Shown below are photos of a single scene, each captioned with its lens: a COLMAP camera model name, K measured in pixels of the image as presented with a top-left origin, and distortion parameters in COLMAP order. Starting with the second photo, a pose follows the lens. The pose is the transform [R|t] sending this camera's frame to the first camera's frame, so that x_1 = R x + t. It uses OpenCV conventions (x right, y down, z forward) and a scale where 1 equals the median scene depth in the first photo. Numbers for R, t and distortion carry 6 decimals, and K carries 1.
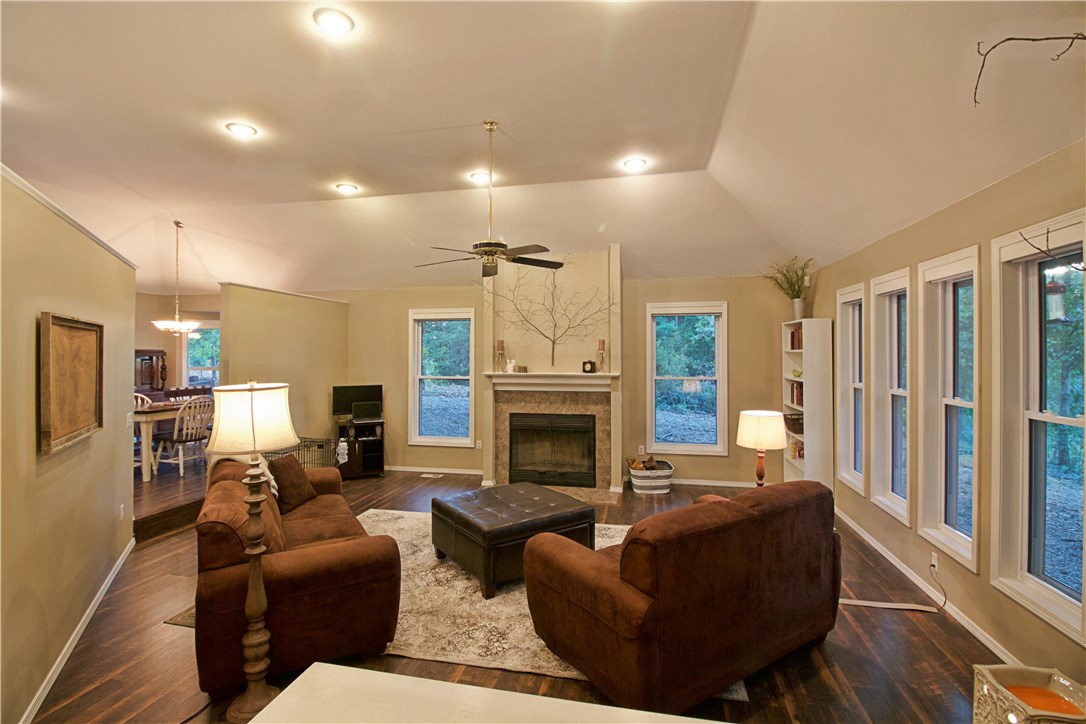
lens RADIAL K [[514.6, 0, 538.1], [0, 514.6, 352.7], [0, 0, 1]] dist [-0.029150, -0.001222]
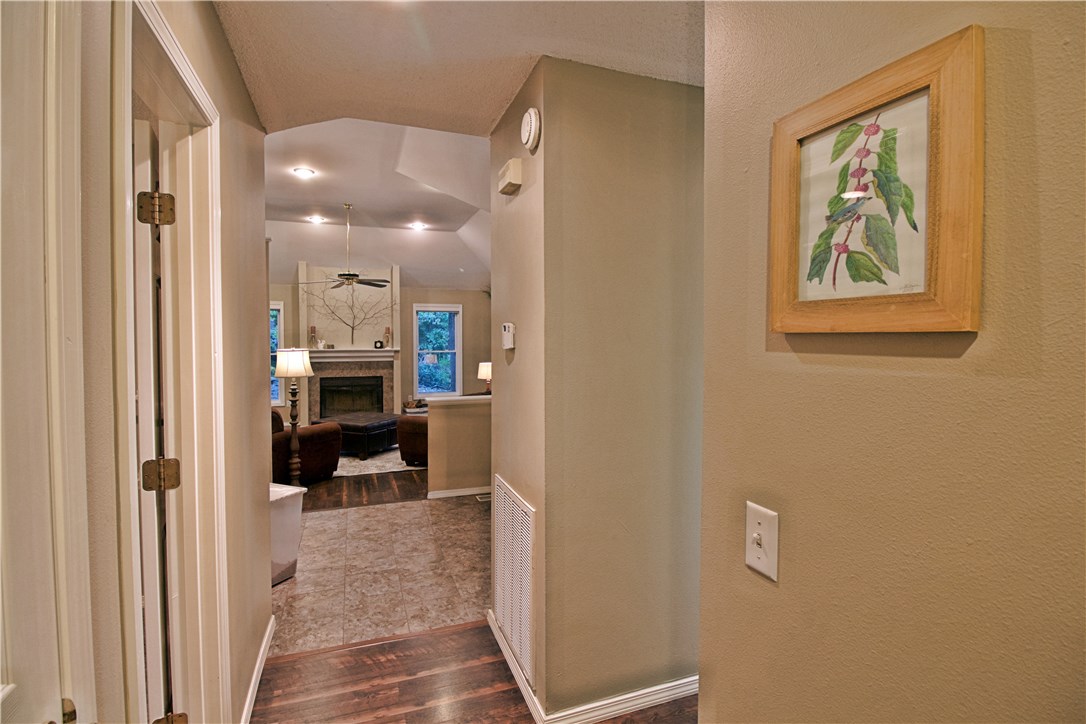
lens RADIAL K [[514.6, 0, 546.3], [0, 514.6, 355.2], [0, 0, 1]] dist [-0.029150, -0.001222]
pose [[0.841943, -0.017033, 0.539298, -0.302676], [-0.002981, 0.999340, 0.036217, 0.002282], [-0.539559, -0.032100, 0.841336, -0.549547]]
